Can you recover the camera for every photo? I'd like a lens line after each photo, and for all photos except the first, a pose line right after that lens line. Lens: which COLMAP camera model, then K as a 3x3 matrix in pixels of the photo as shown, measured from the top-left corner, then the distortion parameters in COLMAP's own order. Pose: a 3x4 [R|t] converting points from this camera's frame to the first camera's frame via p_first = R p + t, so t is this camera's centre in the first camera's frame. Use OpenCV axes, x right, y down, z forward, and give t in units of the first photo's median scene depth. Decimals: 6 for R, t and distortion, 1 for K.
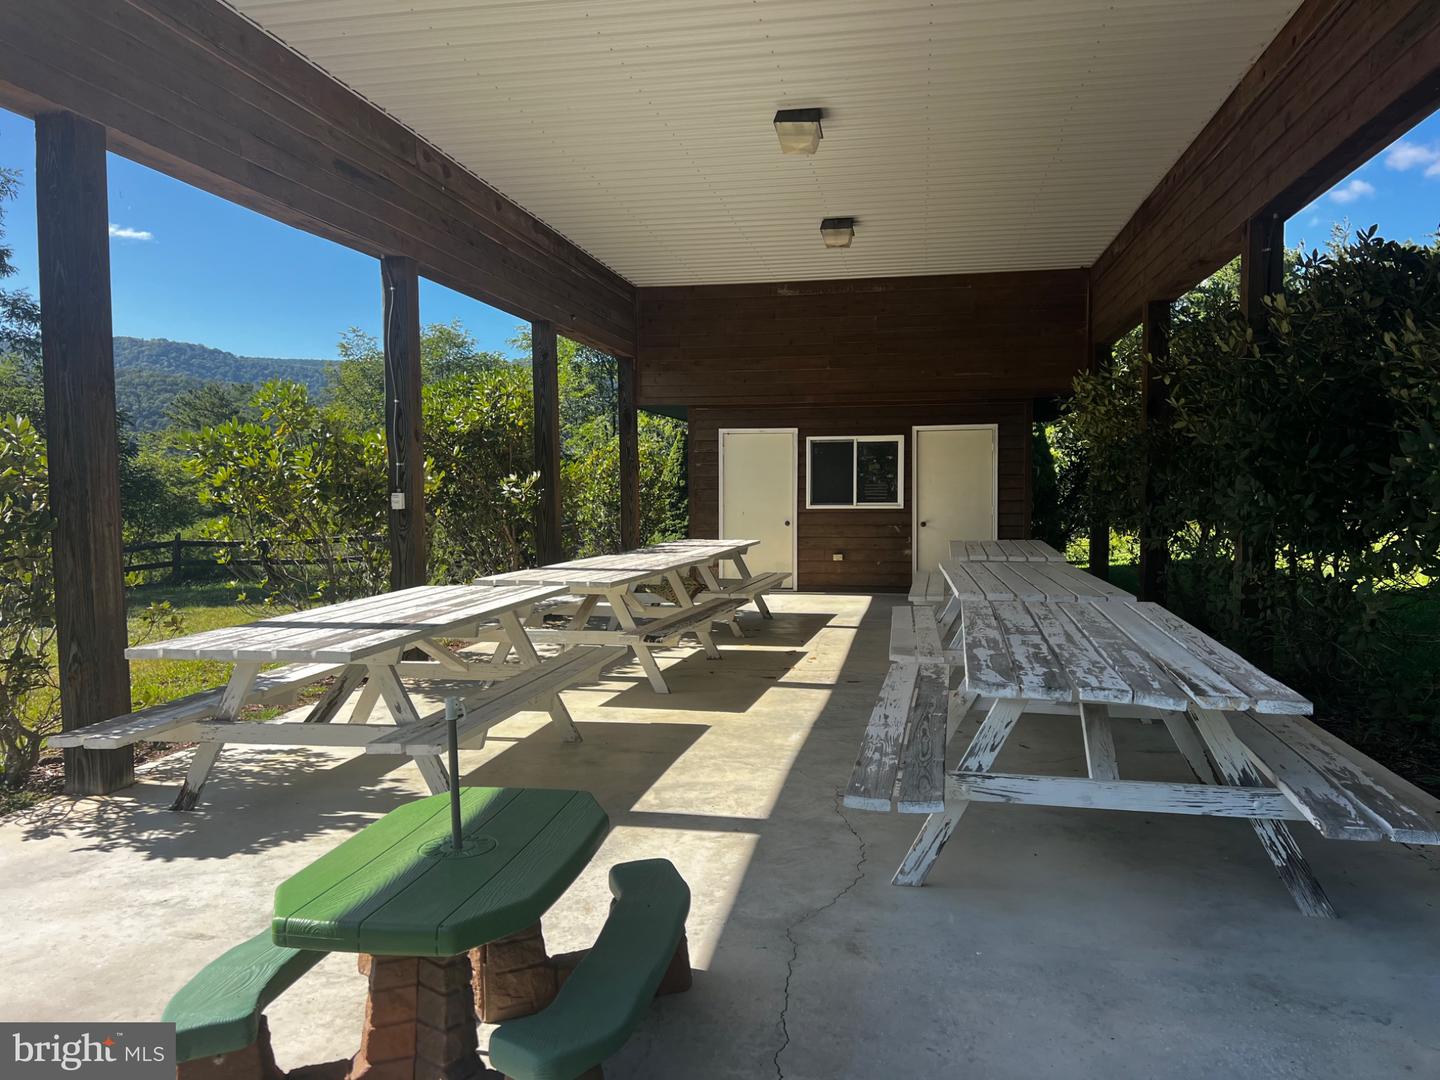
lens RADIAL K [[1052.4, 0, 732.9], [0, 1052.4, 548.0], [0, 0, 1]] dist [0.002738, -0.014201]
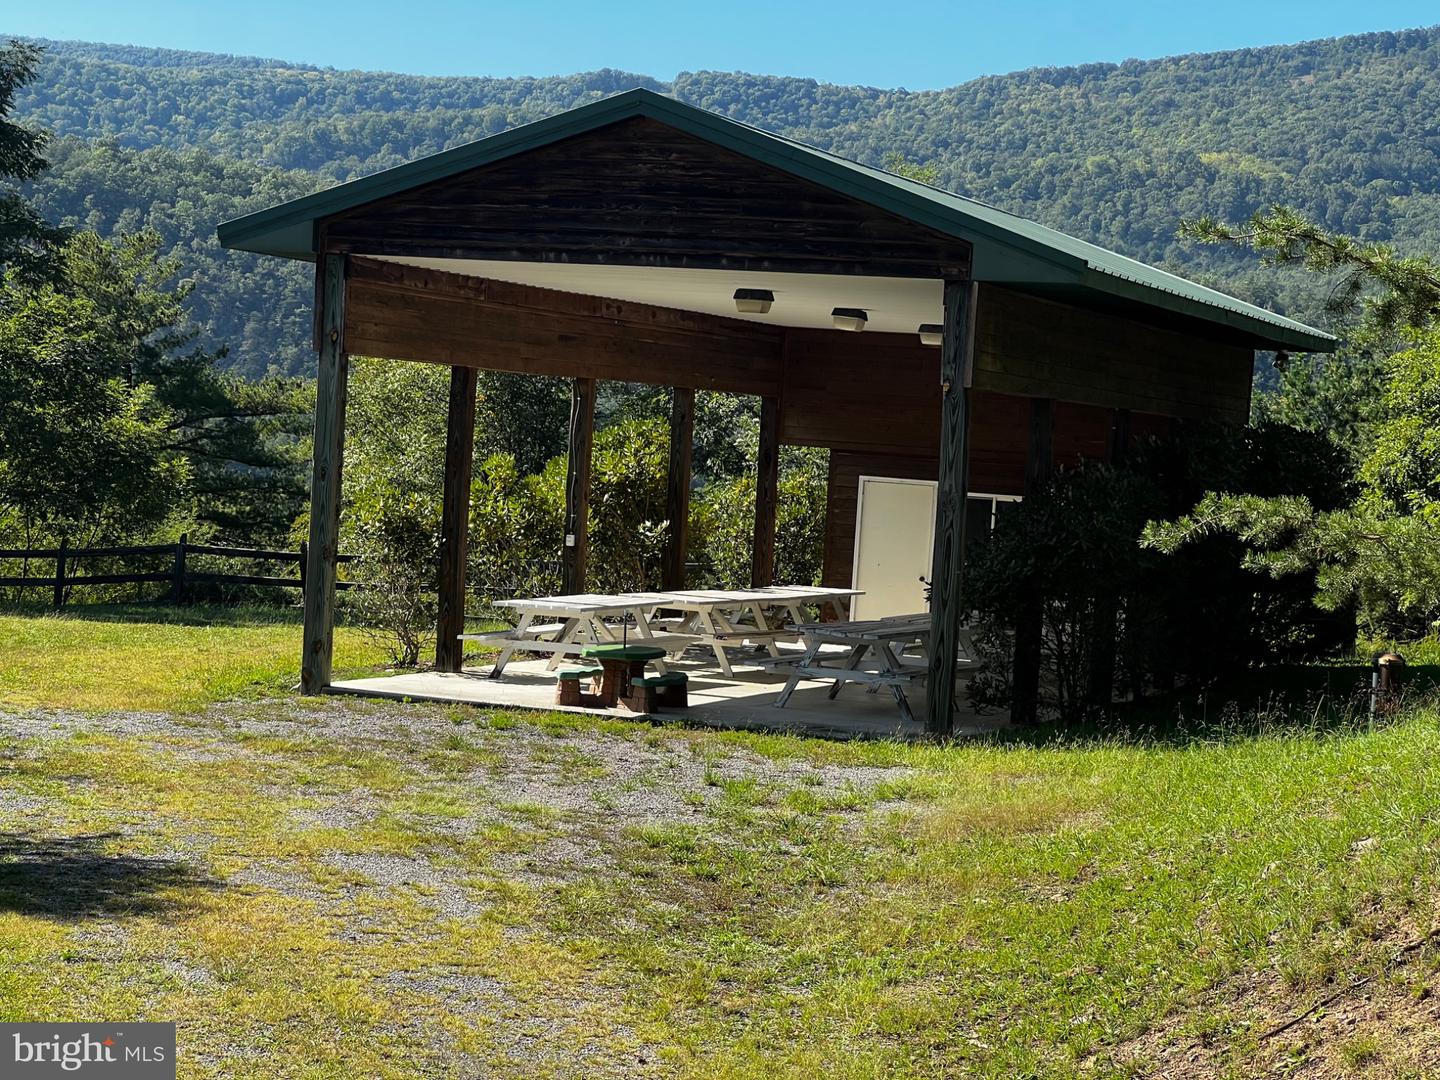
lens RADIAL K [[3131.4, 0, 726.8], [0, 3131.4, 538.8], [0, 0, 1]] dist [0.209278, 0.000000]
pose [[0.981514, 0.072267, -0.177224, 0.508047], [-0.077843, 0.996659, -0.024706, 0.033986], [0.174847, 0.038045, 0.983860, -2.472958]]
